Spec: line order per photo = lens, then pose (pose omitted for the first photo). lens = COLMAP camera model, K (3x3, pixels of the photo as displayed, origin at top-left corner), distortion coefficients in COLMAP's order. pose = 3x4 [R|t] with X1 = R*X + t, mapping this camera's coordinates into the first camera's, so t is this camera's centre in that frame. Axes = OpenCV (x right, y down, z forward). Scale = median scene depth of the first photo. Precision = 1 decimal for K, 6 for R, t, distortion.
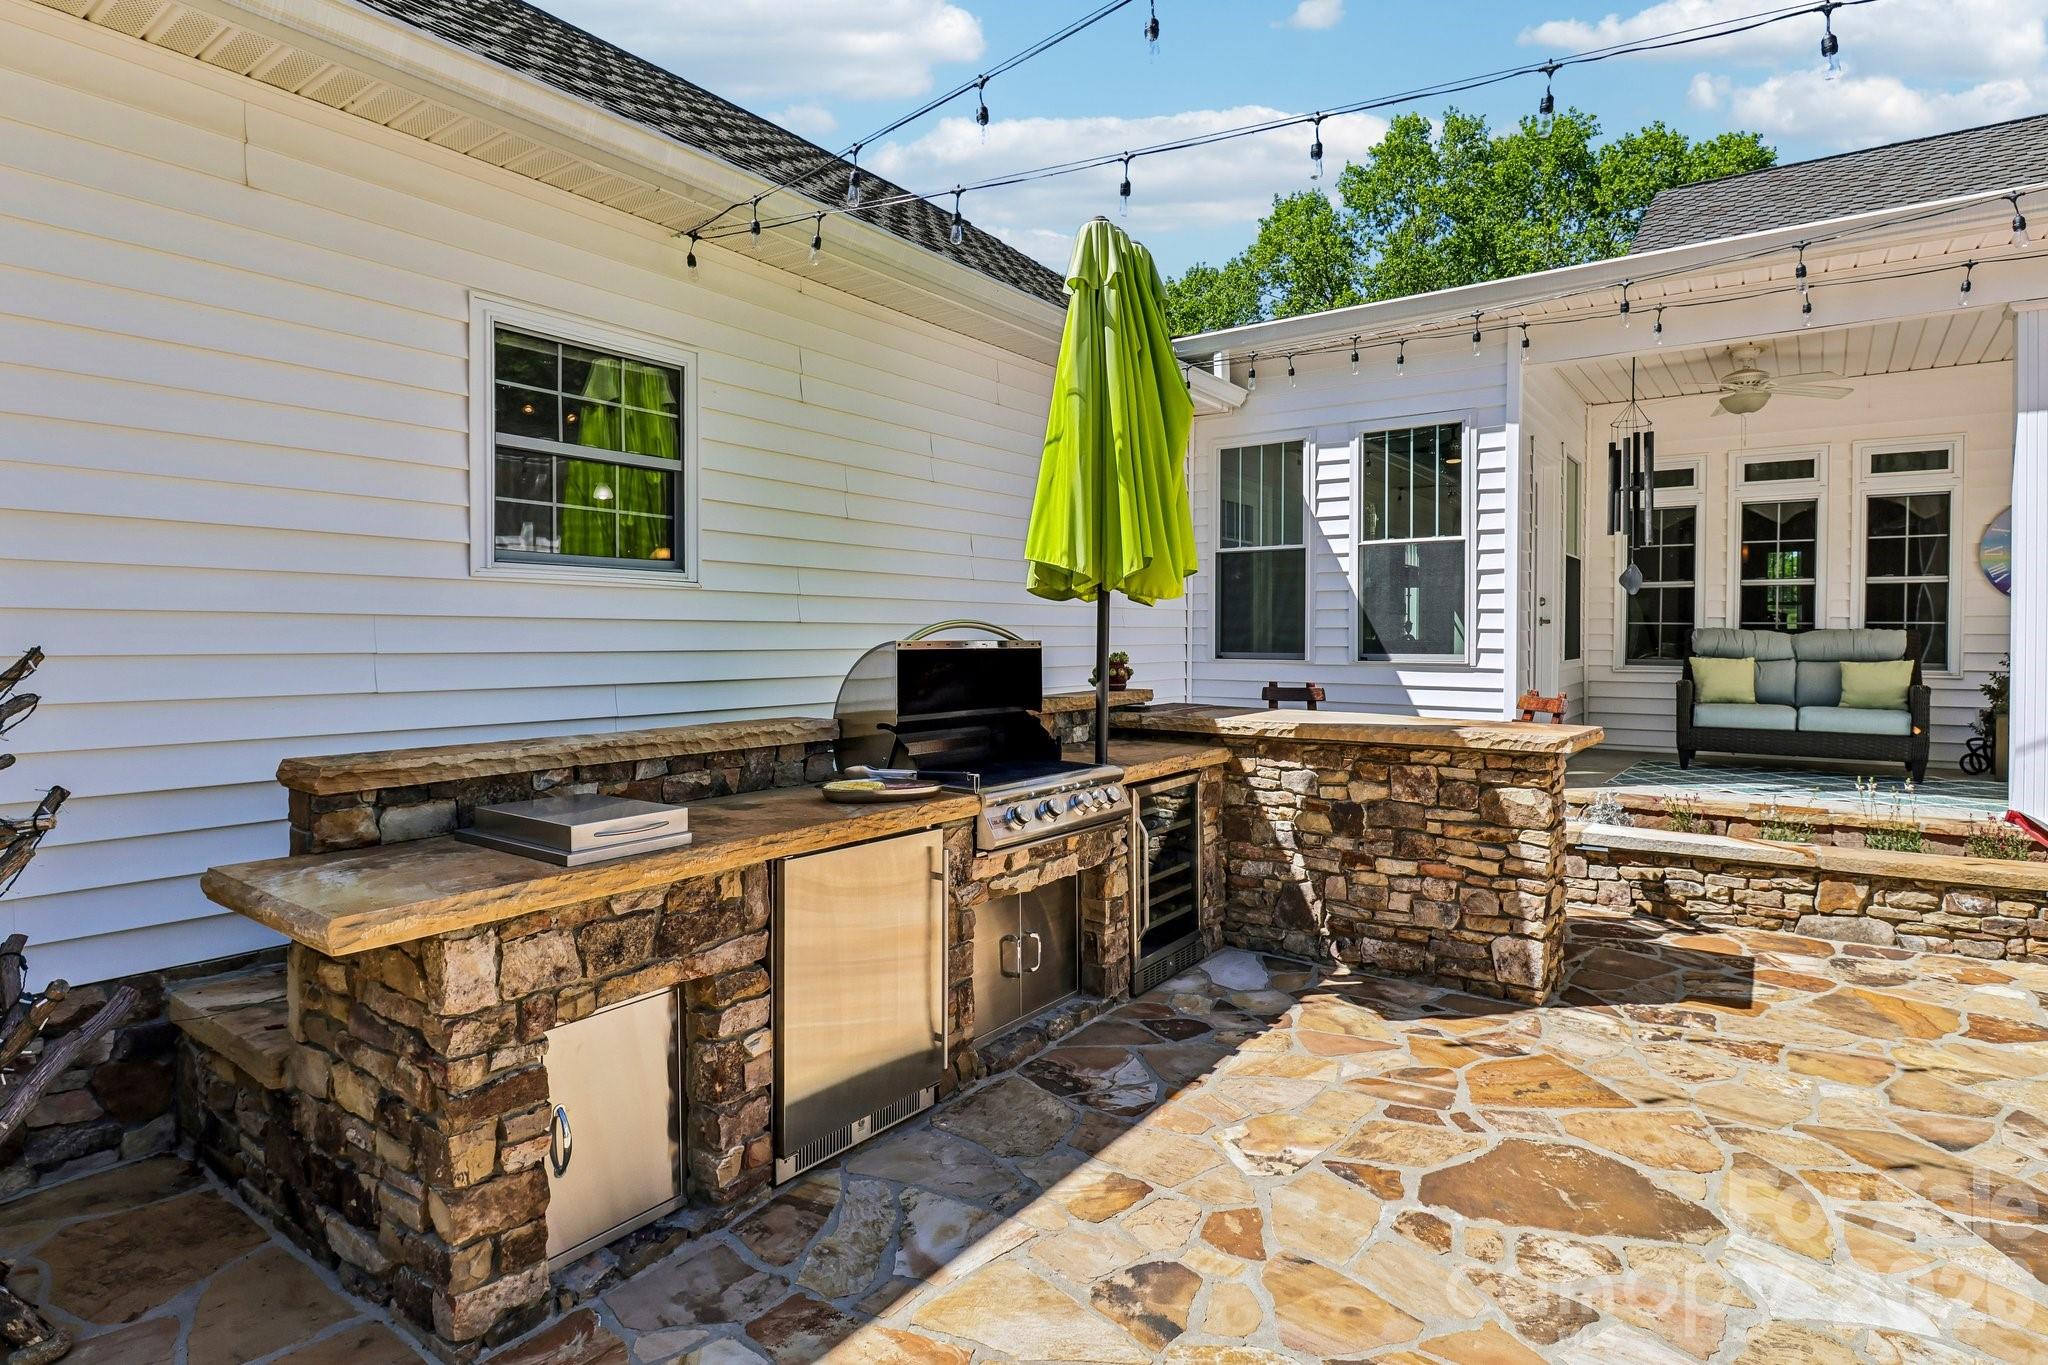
lens RADIAL K [[1069.6, 0, 1034.1], [0, 1069.6, 654.0], [0, 0, 1]] dist [0.006043, -0.014225]
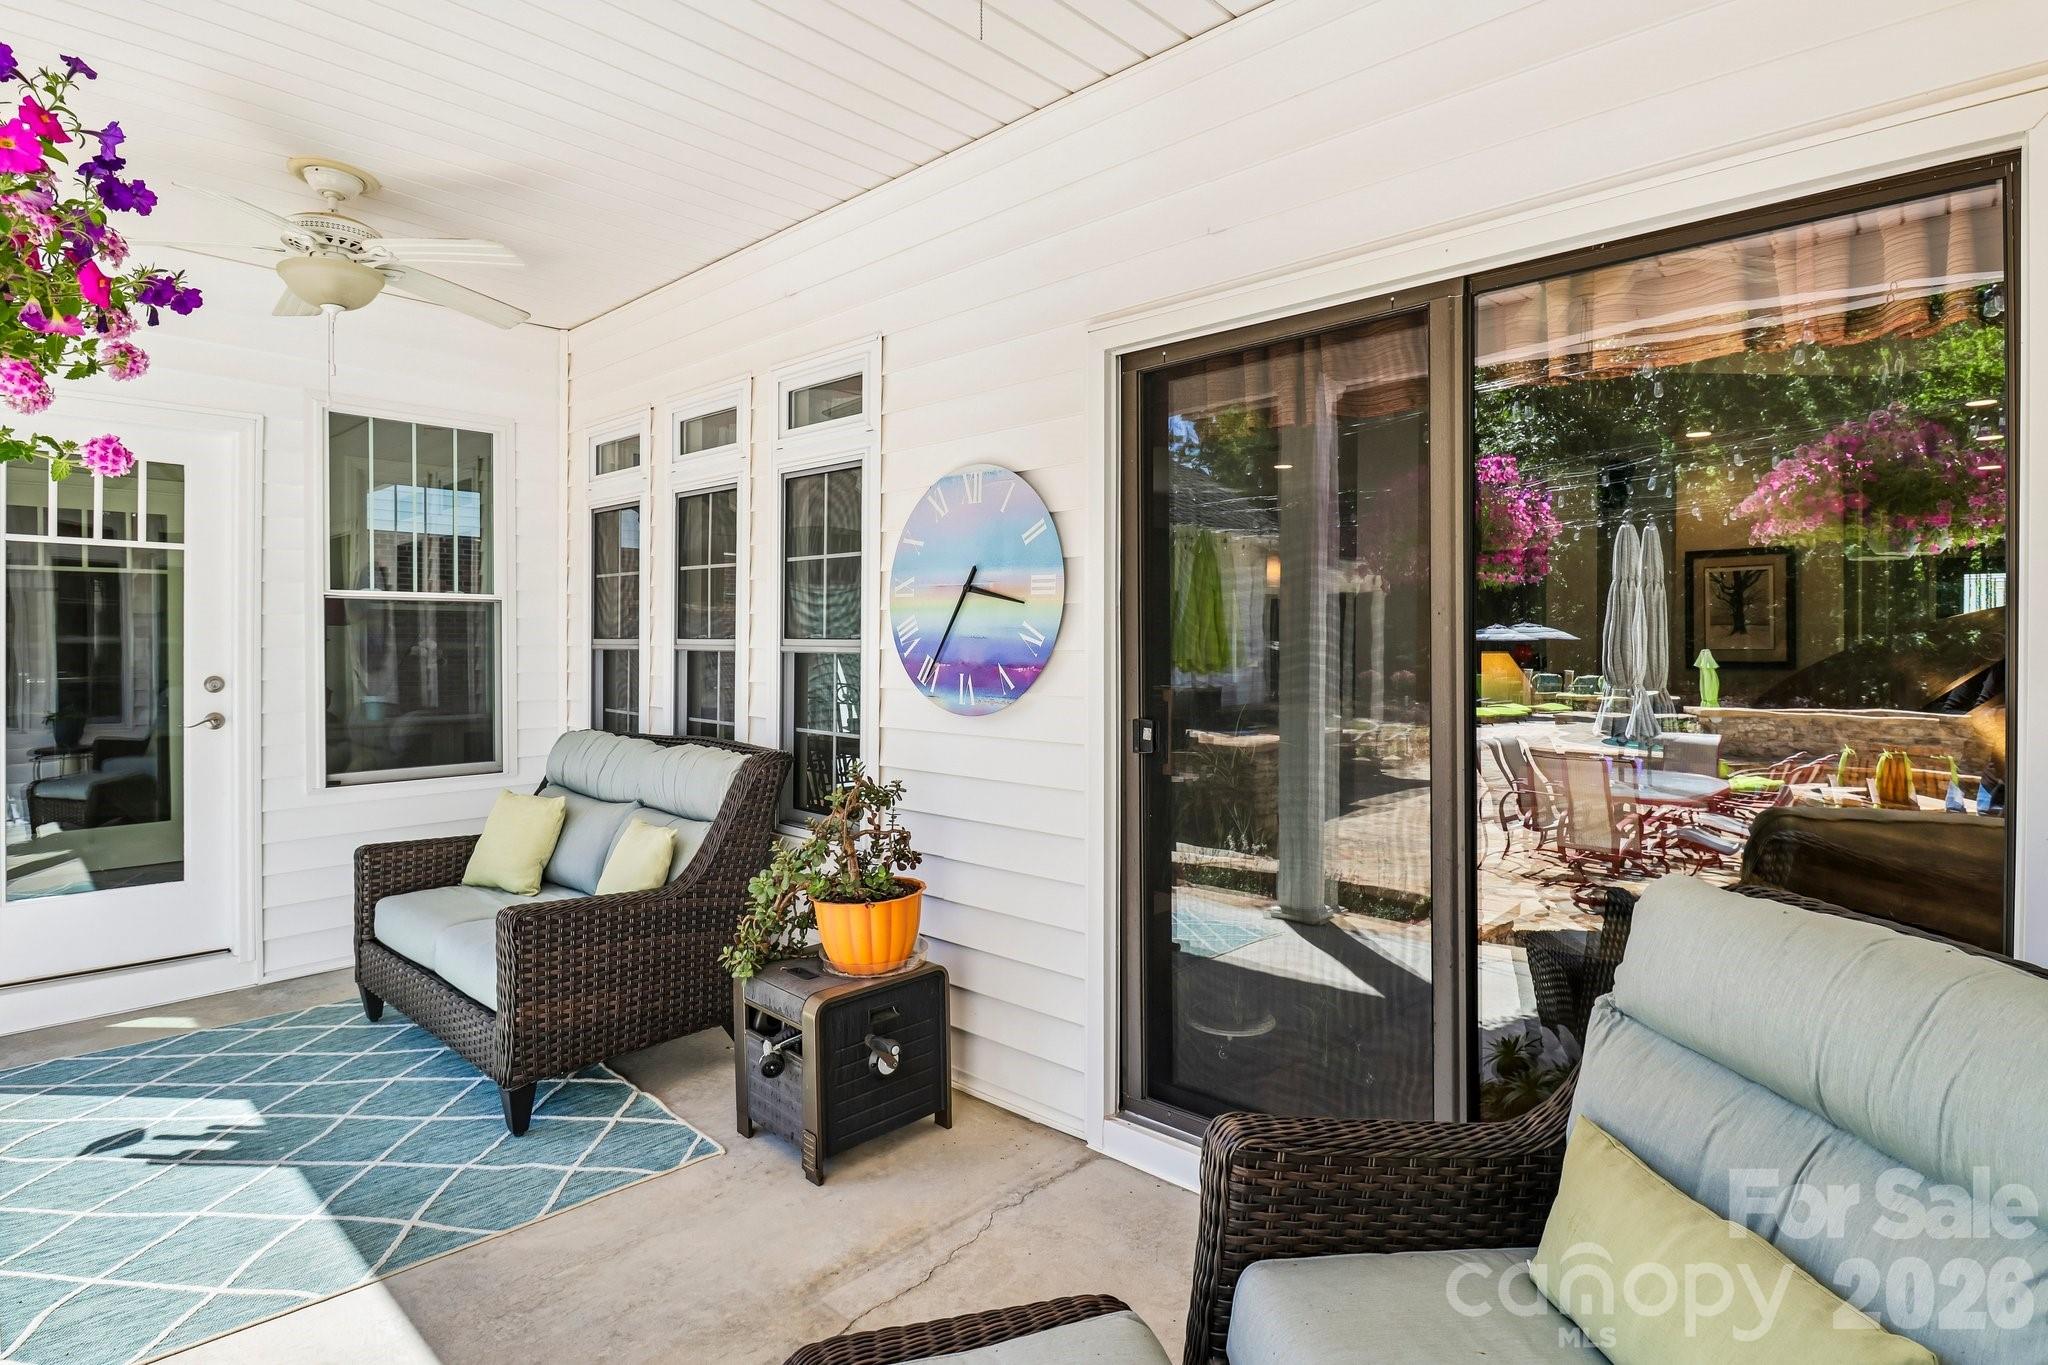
lens RADIAL K [[1069.6, 0, 1034.1], [0, 1069.6, 654.0], [0, 0, 1]] dist [0.006043, -0.014225]
pose [[0.991380, 0.001308, -0.131008, 1.590947], [-0.003282, 0.999884, -0.014852, -0.095770], [0.130974, 0.015154, 0.991270, 0.864559]]
